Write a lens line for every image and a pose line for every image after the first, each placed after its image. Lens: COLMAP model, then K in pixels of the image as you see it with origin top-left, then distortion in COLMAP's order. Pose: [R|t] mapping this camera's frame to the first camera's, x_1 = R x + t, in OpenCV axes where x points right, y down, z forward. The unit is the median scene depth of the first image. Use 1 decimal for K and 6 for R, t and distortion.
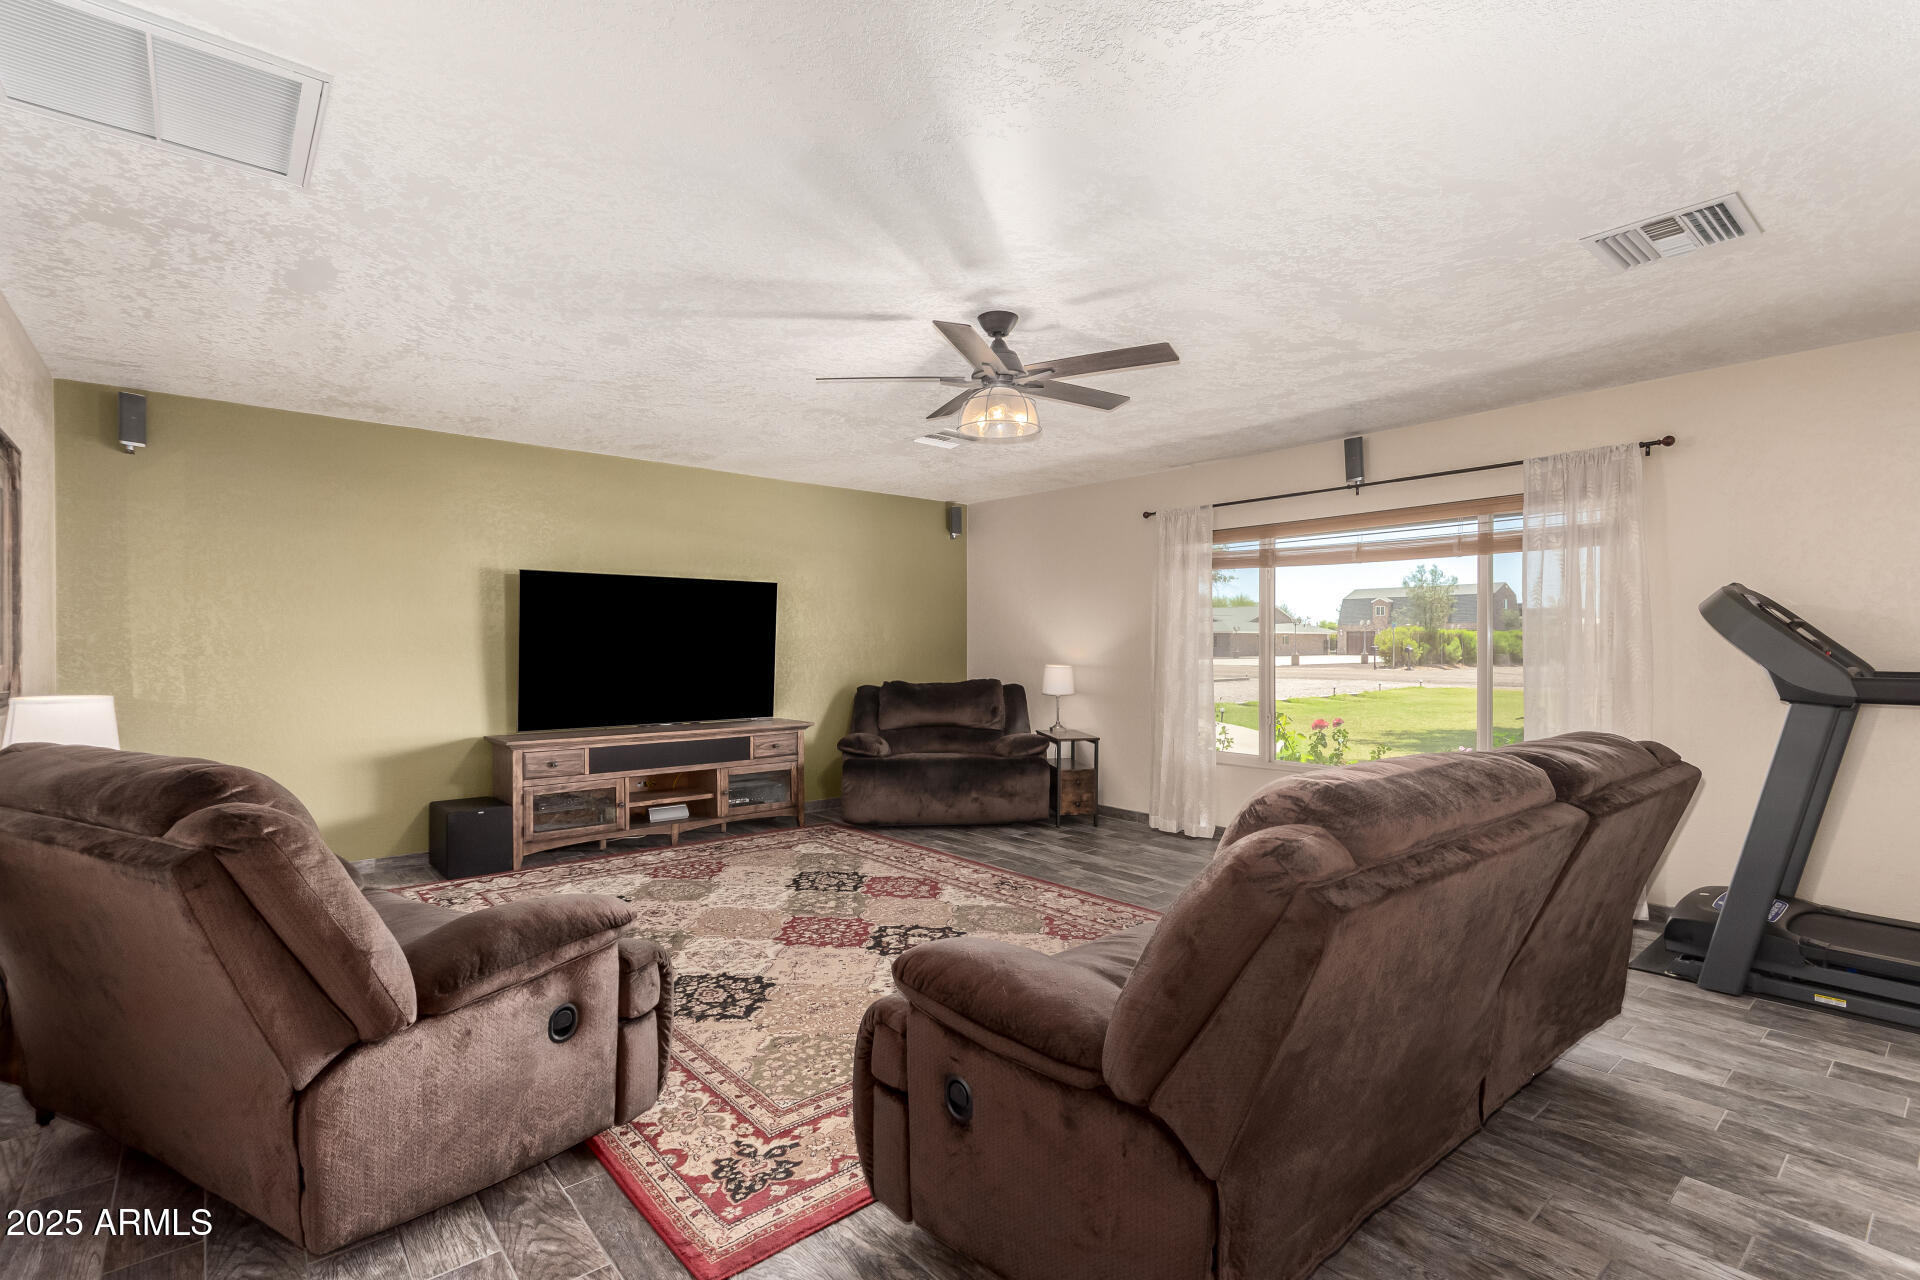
lens RADIAL K [[892.0, 0, 952.7], [0, 892.0, 637.2], [0, 0, 1]] dist [0.004563, 0.001174]
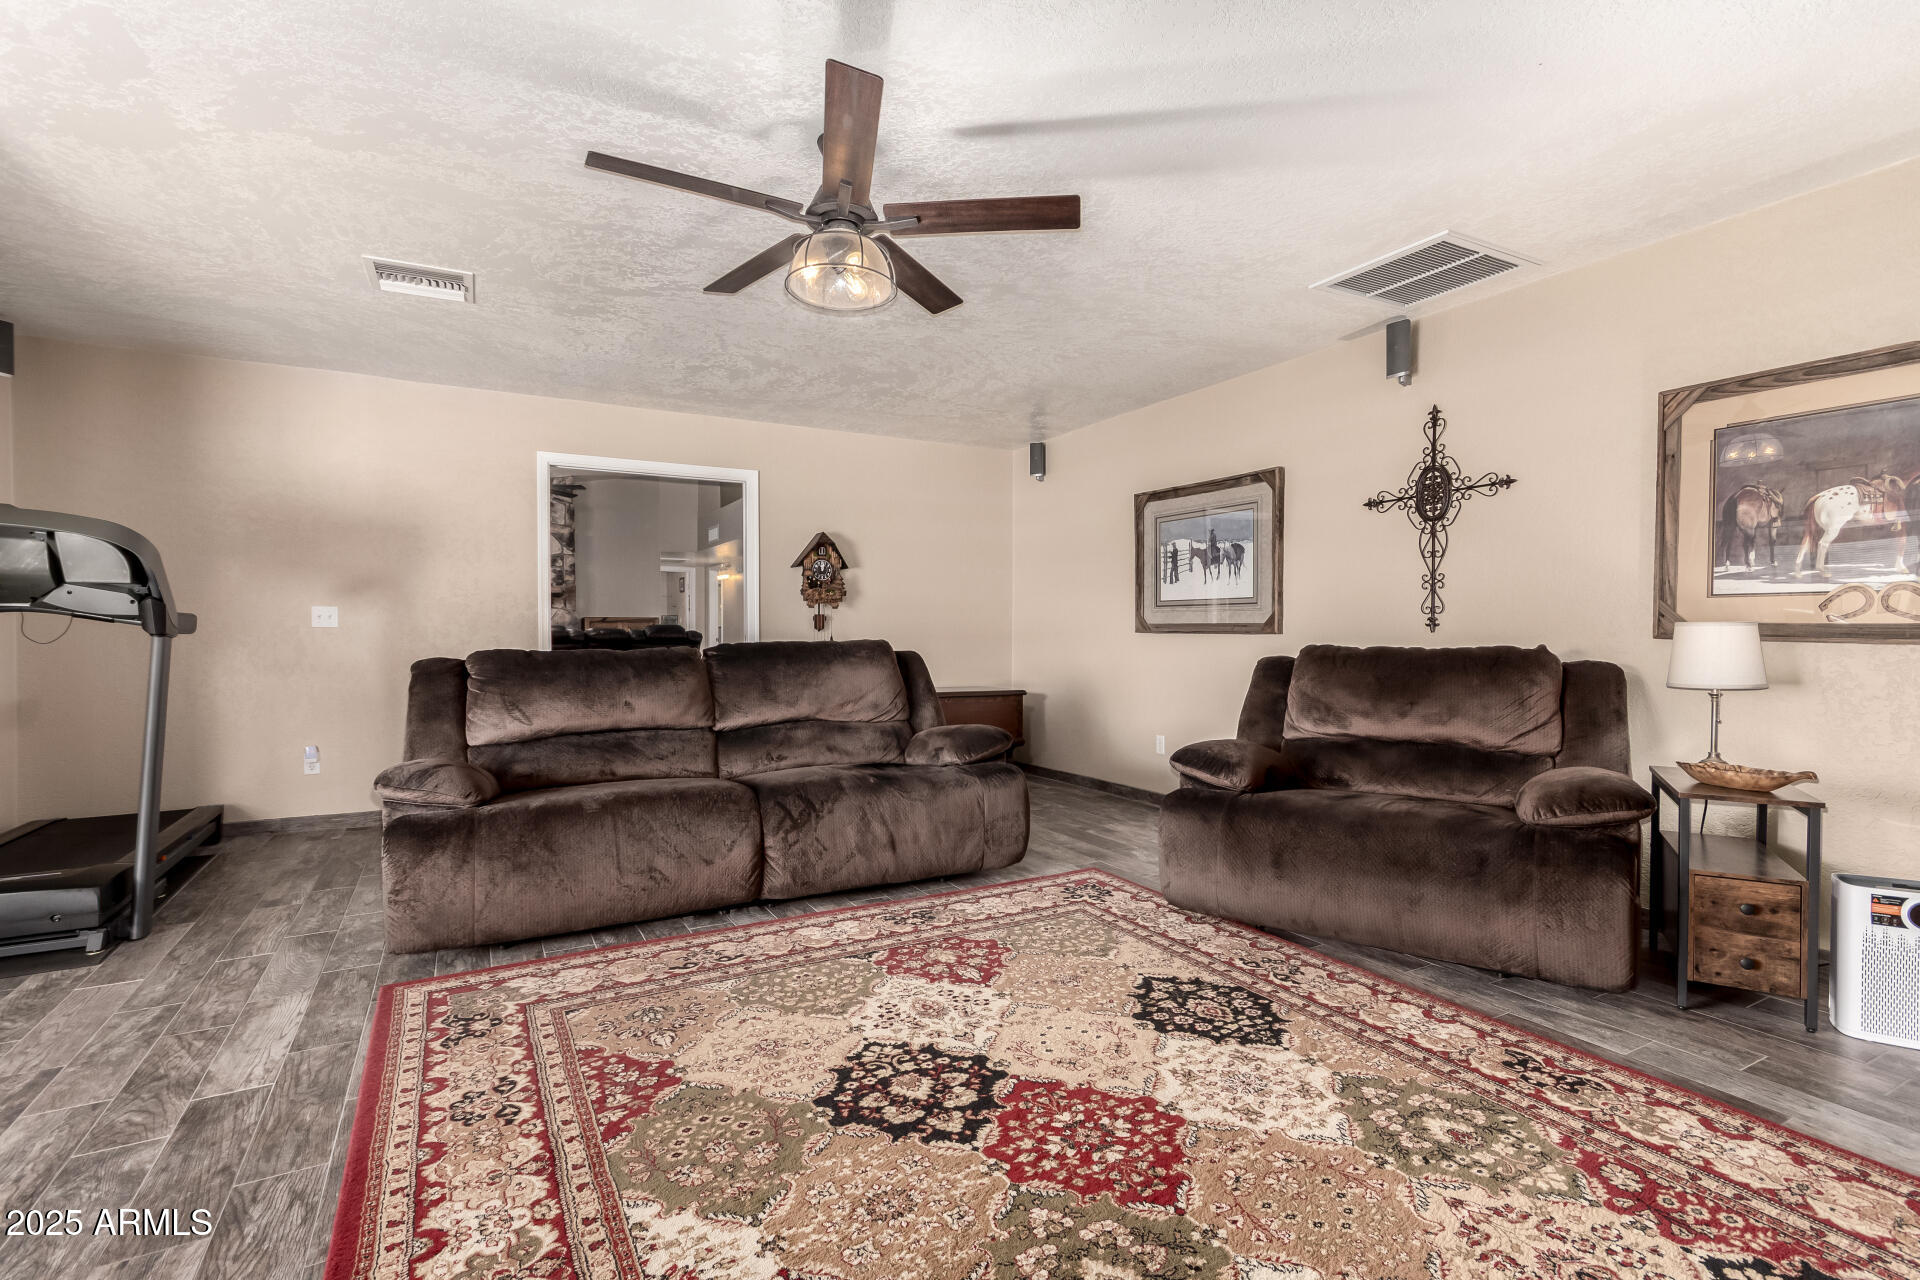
lens RADIAL K [[892.0, 0, 951.6], [0, 892.0, 640.4], [0, 0, 1]] dist [0.004563, 0.001174]
pose [[-0.980345, -0.002641, 0.197272, -0.177995], [-0.002216, 0.999995, 0.002377, 0.063347], [-0.197278, 0.001893, -0.980346, 1.603083]]
